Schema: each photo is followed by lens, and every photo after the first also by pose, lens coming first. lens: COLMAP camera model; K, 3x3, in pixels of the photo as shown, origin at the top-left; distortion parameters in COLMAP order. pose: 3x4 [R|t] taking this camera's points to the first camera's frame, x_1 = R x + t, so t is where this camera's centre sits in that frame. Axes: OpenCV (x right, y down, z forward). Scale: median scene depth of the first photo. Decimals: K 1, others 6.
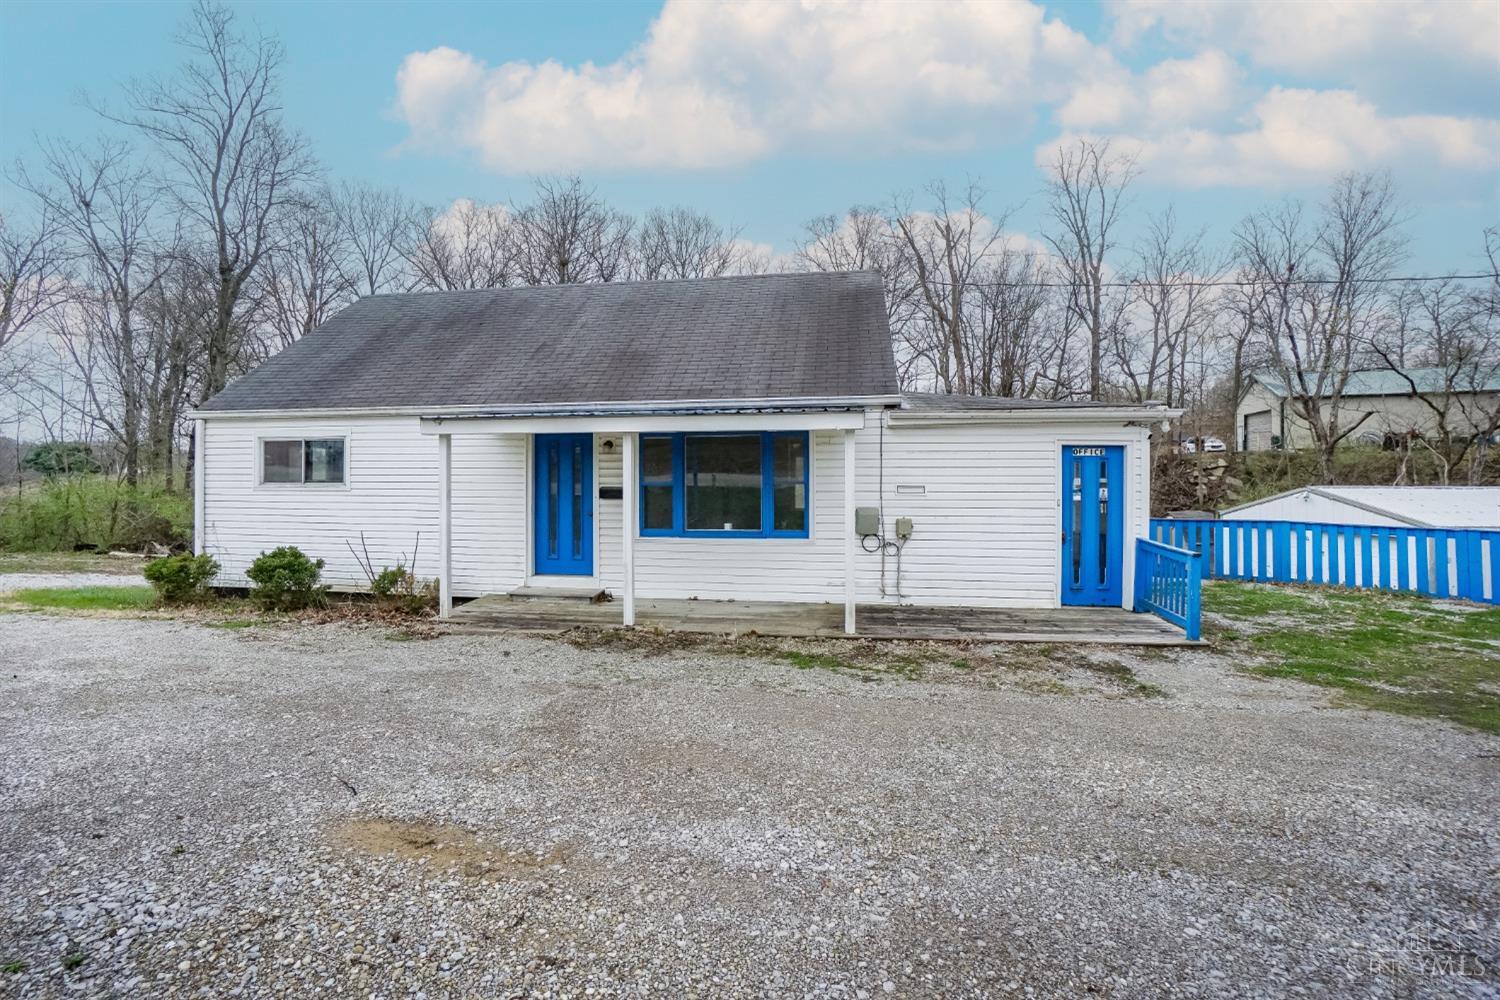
lens RADIAL K [[677.0, 0, 739.5], [0, 677.0, 482.7], [0, 0, 1]] dist [-0.069107, 0.026560]
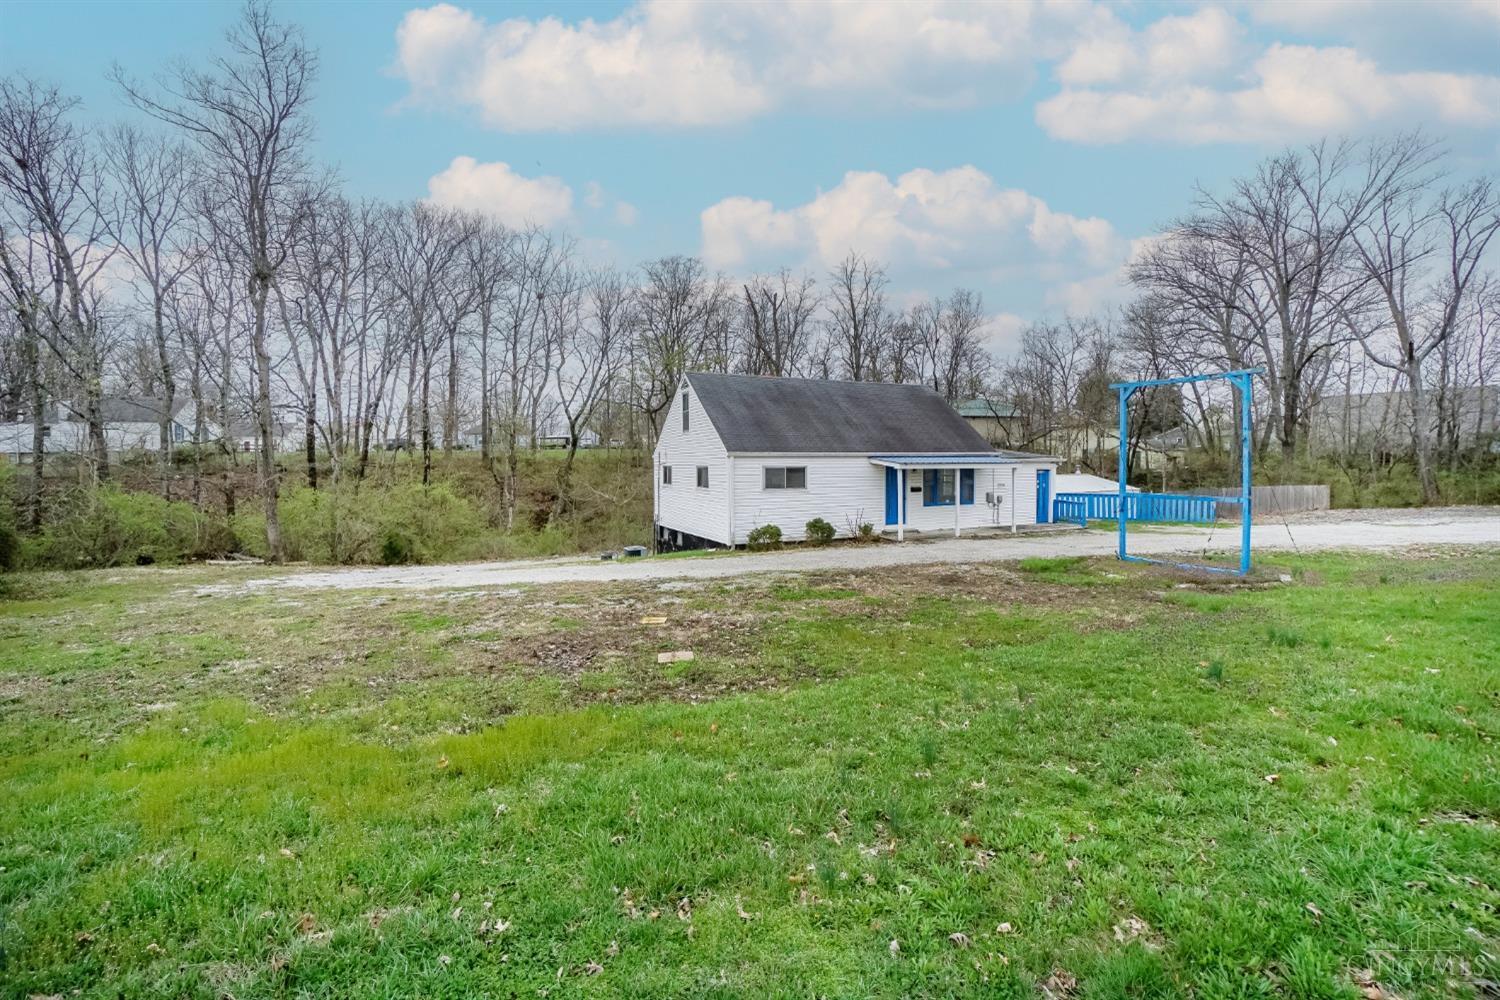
lens RADIAL K [[677.0, 0, 739.5], [0, 677.0, 482.7], [0, 0, 1]] dist [-0.069107, 0.026560]
pose [[0.826816, -0.023999, 0.561960, -2.135574], [0.006480, 0.999429, 0.033148, -0.096538], [-0.562435, -0.023766, 0.826500, -0.689281]]
